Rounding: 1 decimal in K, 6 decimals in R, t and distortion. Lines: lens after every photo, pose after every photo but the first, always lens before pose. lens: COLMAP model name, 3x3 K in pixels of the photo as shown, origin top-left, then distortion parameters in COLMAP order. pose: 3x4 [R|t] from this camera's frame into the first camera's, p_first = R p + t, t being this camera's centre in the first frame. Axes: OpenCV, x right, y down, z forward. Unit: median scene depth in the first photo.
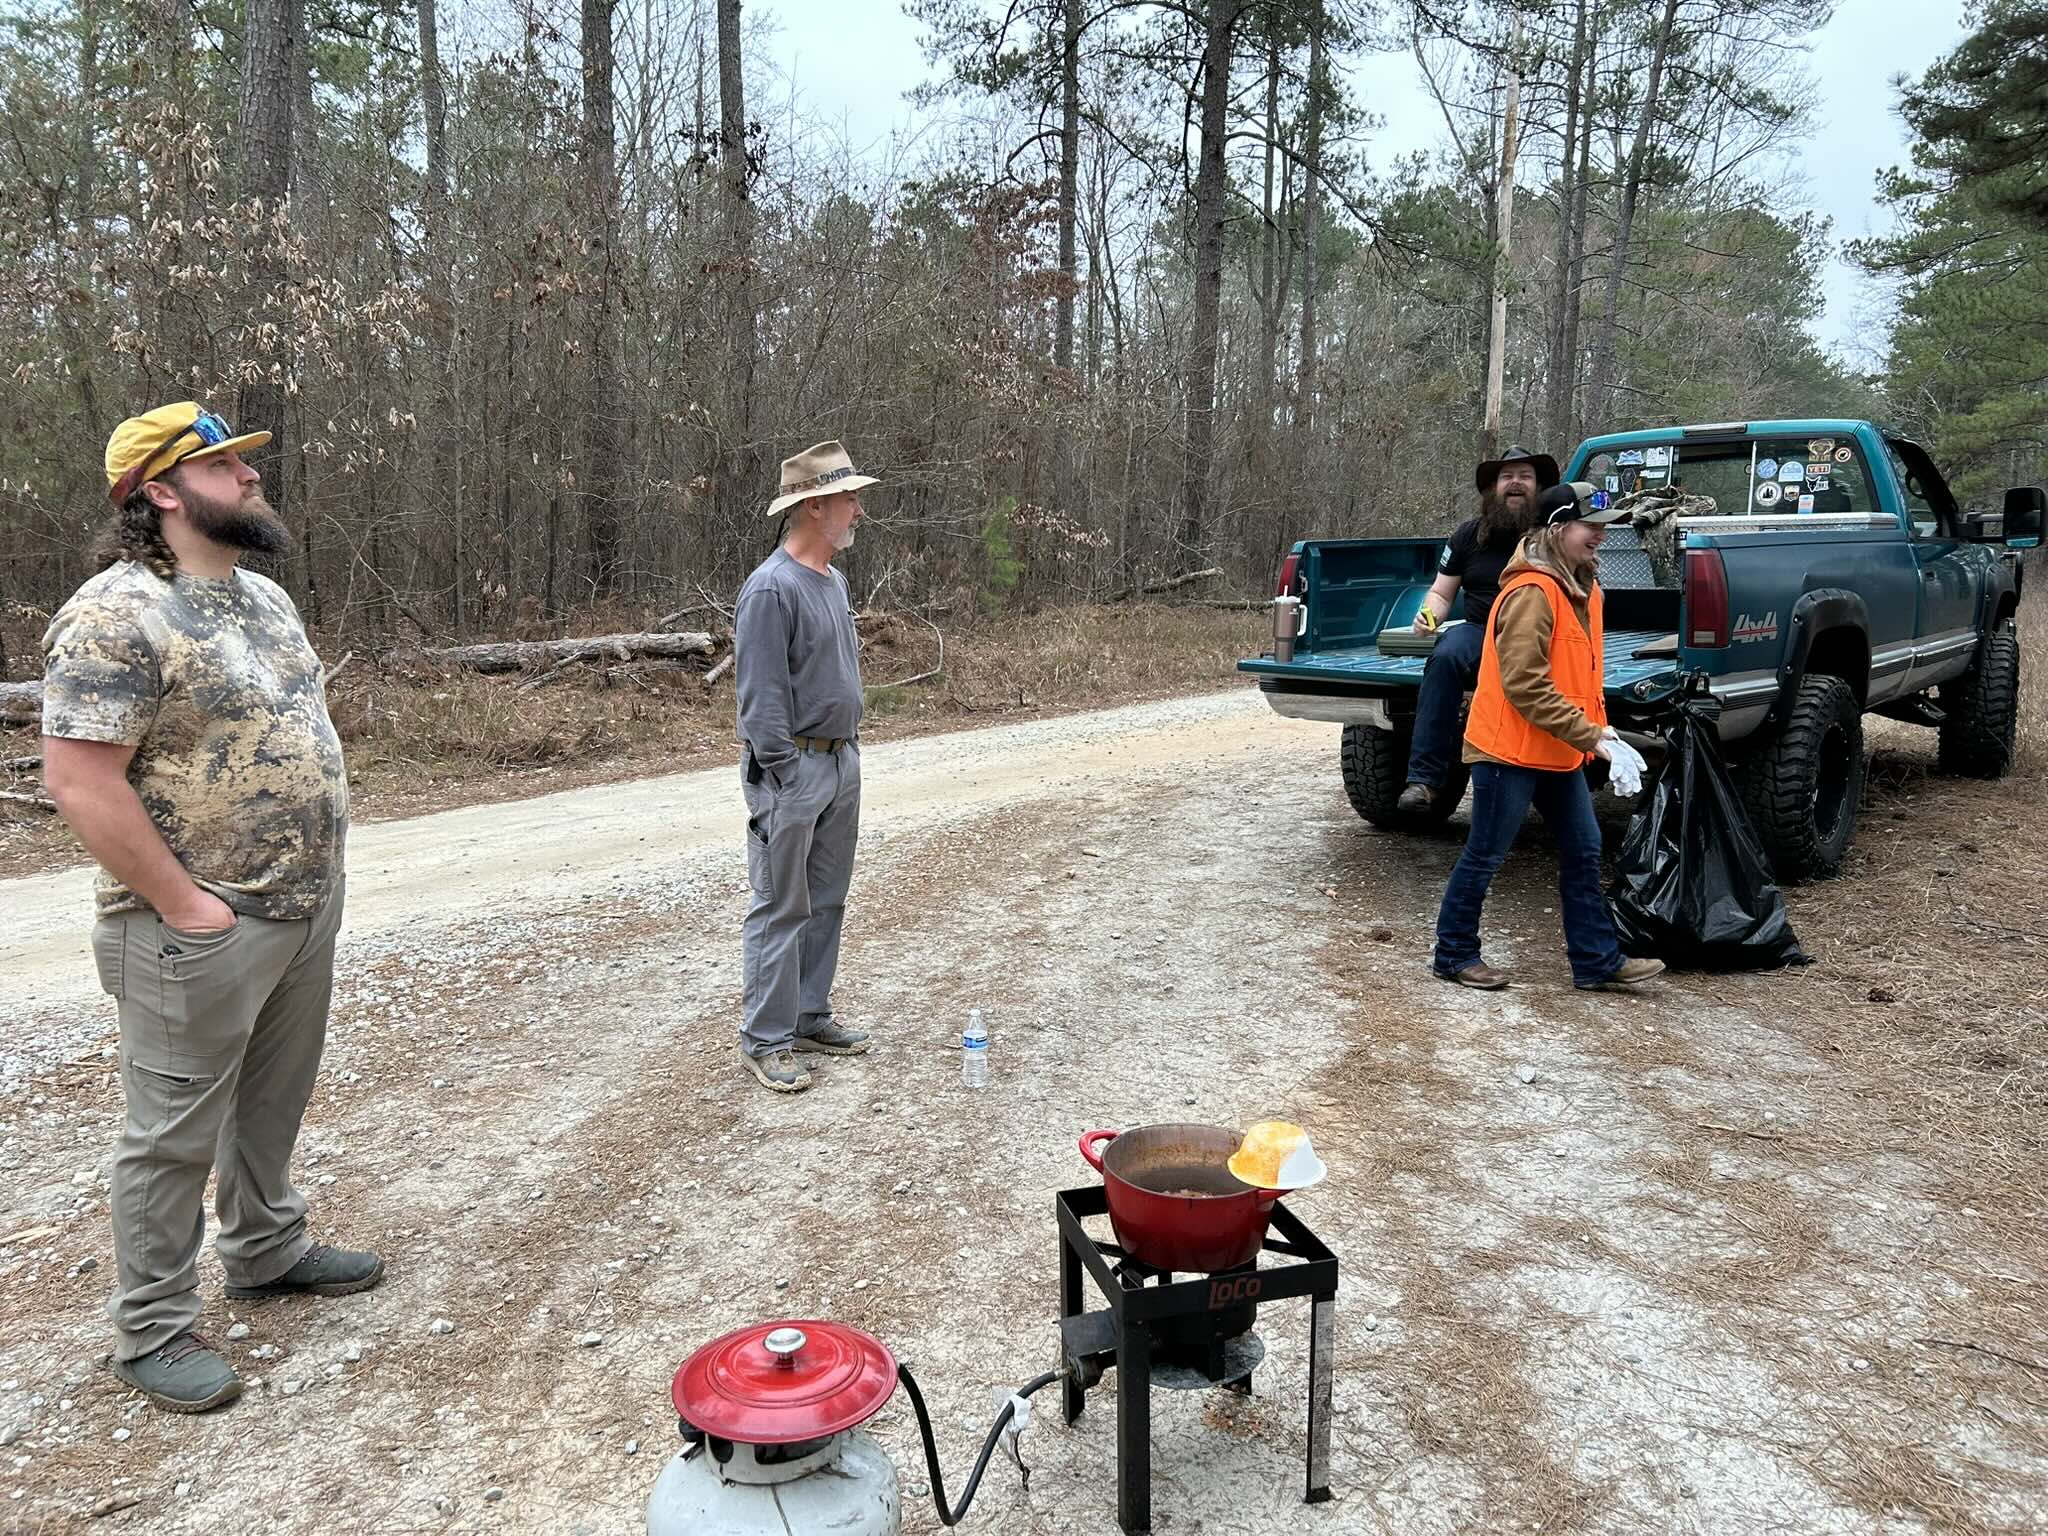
lens RADIAL K [[1534.1, 0, 1025.6], [0, 1534.1, 758.9], [0, 0, 1]] dist [0.042523, -0.041777]
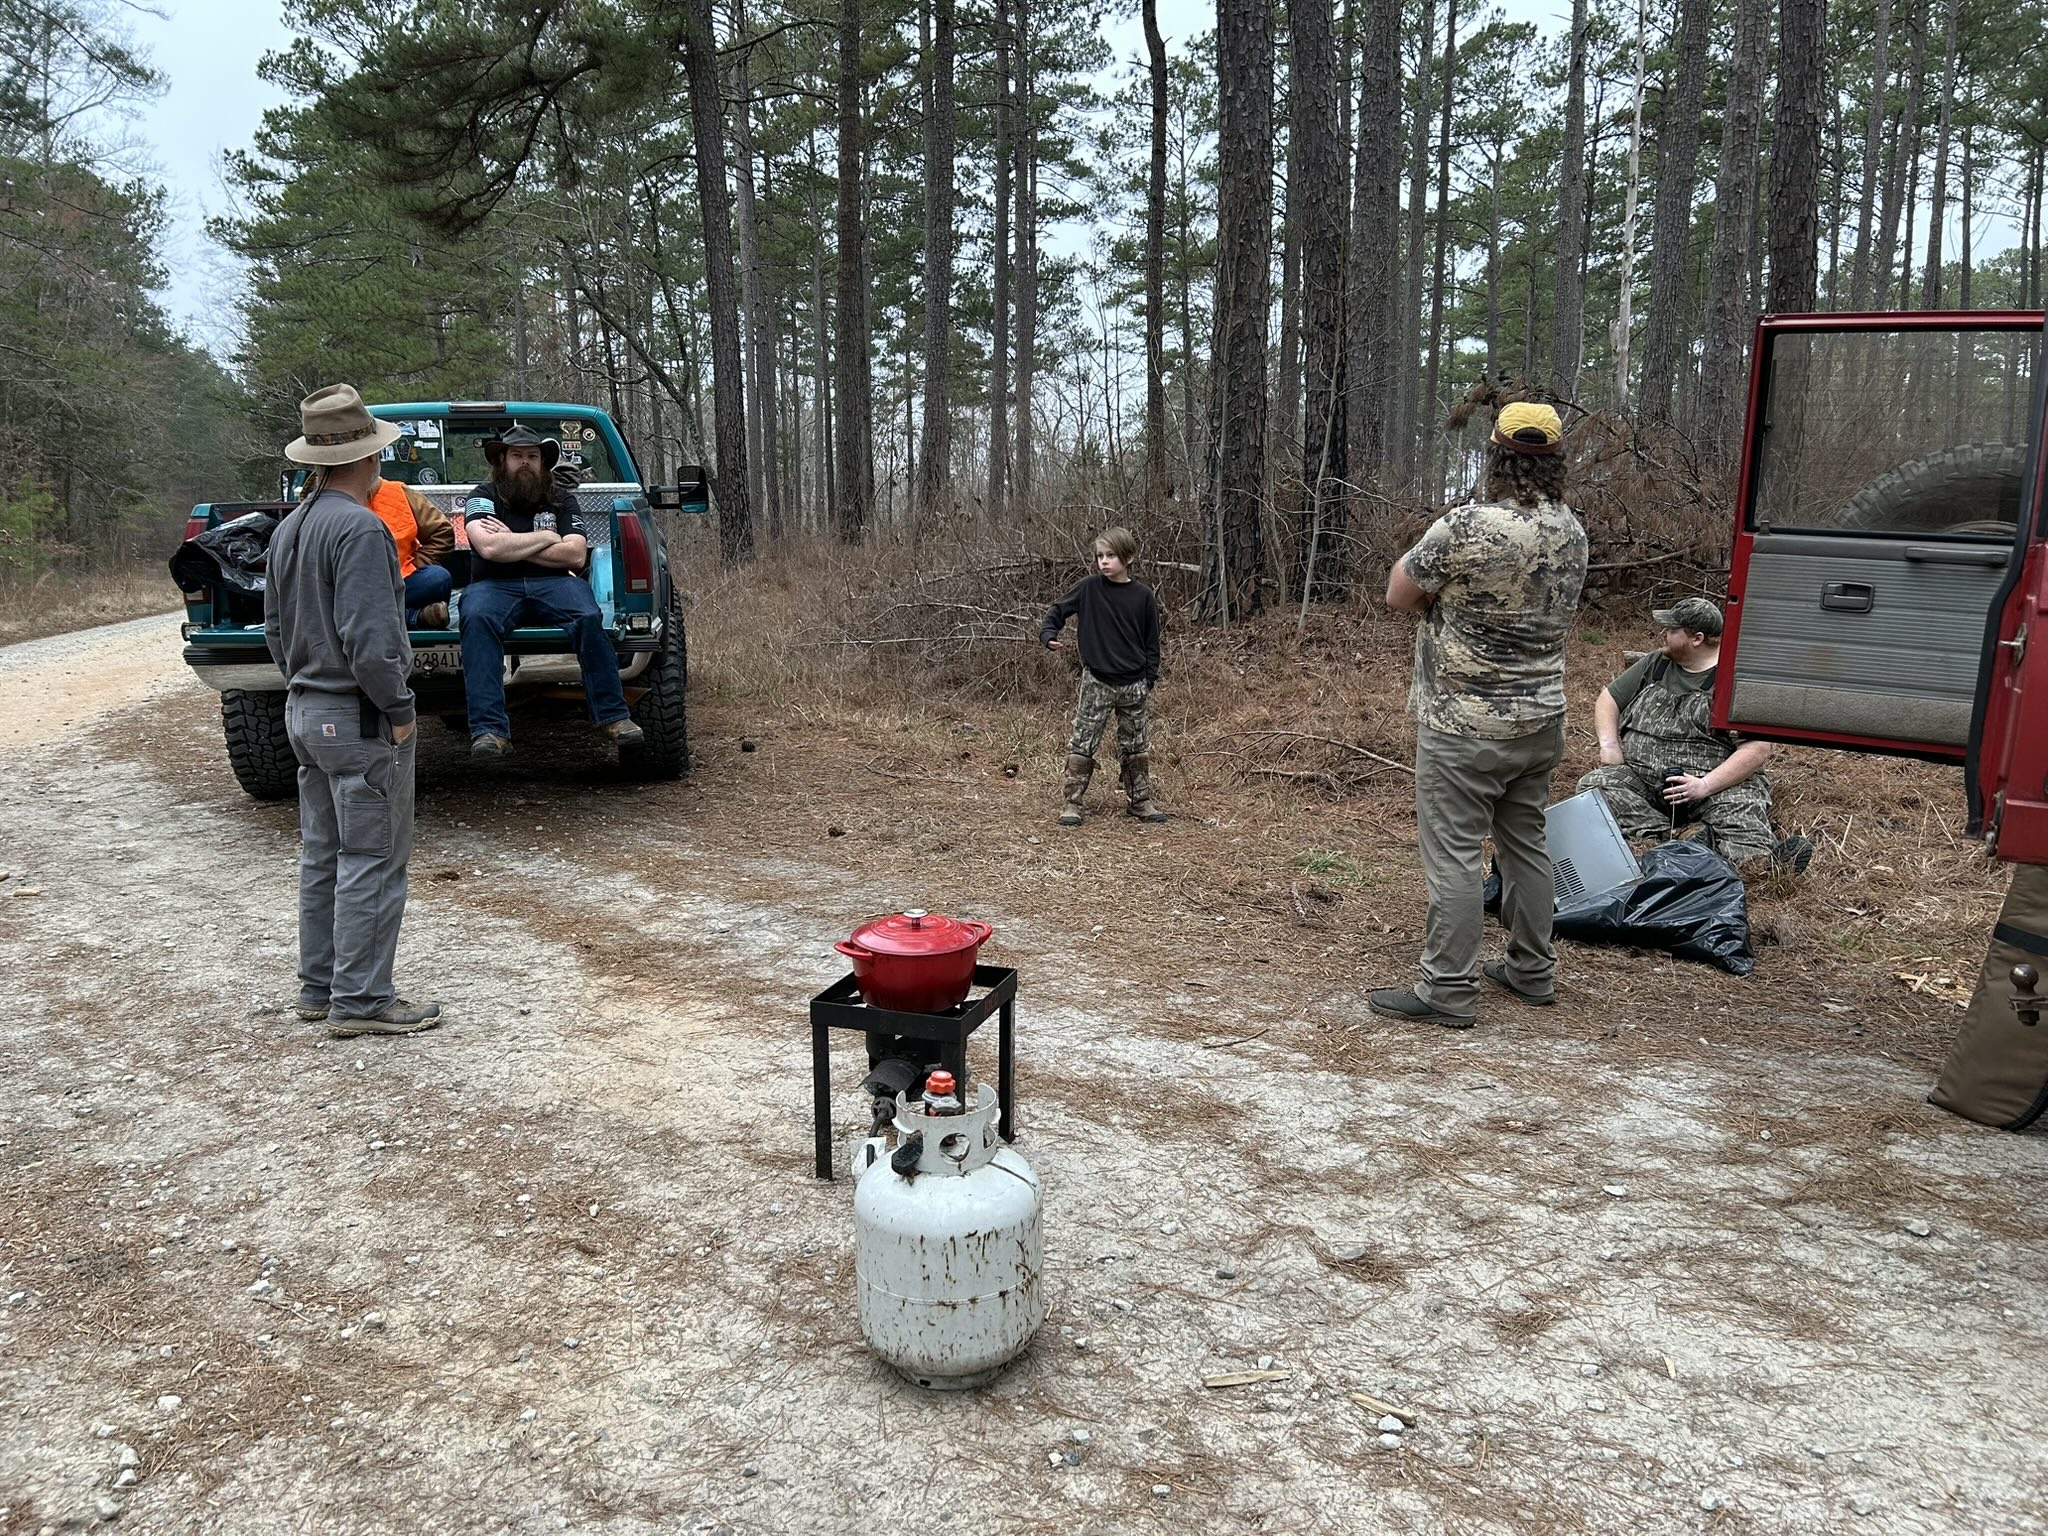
lens RADIAL K [[1534.1, 0, 1038.7], [0, 1534.1, 767.1], [0, 0, 1]] dist [0.042523, -0.041777]
pose [[0.566069, -0.138801, 0.812588, -0.271062], [0.123422, 0.988883, 0.082936, 0.003343], [-0.815066, 0.053343, 0.576907, 0.032001]]
